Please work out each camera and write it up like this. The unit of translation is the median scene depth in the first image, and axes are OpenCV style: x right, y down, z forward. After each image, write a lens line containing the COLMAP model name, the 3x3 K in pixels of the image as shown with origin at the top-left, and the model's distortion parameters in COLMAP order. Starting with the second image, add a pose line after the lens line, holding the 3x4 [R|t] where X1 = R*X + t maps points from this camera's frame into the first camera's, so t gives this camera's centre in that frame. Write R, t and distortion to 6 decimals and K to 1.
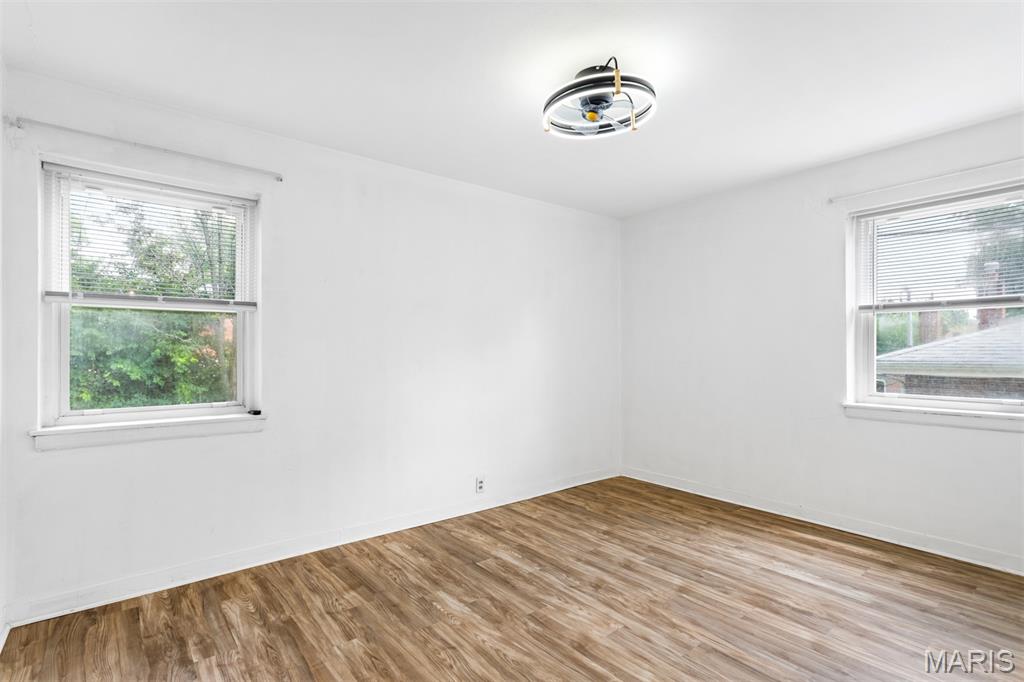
lens RADIAL K [[499.7, 0, 509.0], [0, 499.7, 346.1], [0, 0, 1]] dist [0.008465, -0.000145]
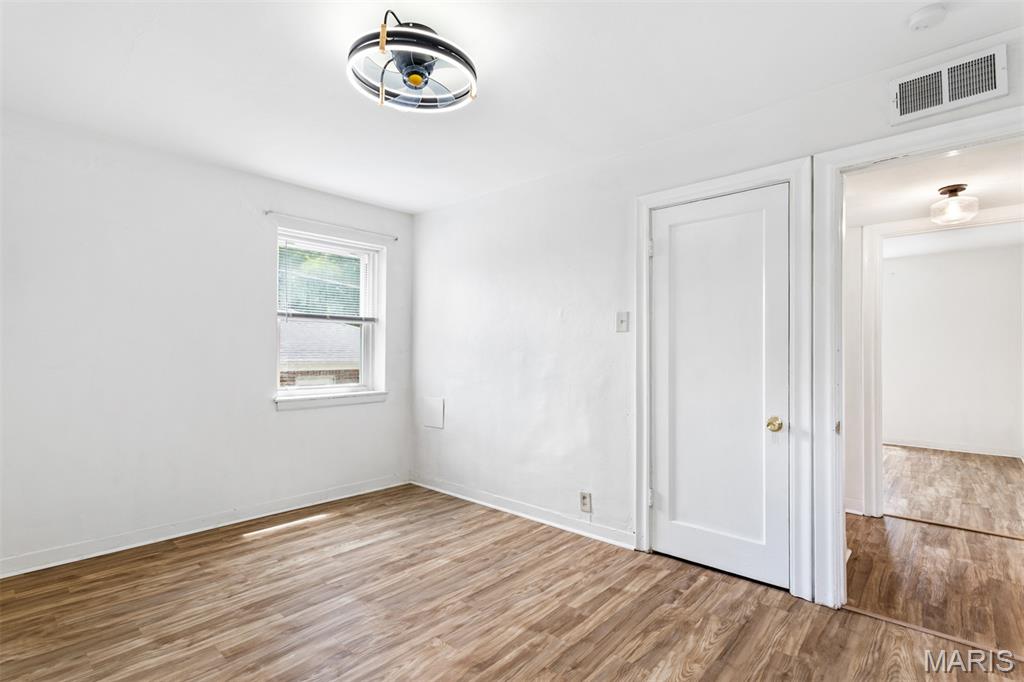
lens RADIAL K [[499.7, 0, 486.5], [0, 499.7, 343.4], [0, 0, 1]] dist [0.008465, -0.000145]
pose [[-0.154033, 0.020155, 0.987860, -0.575399], [-0.014742, 0.999634, -0.022693, 0.012108], [-0.987956, -0.018059, -0.153680, 0.820728]]
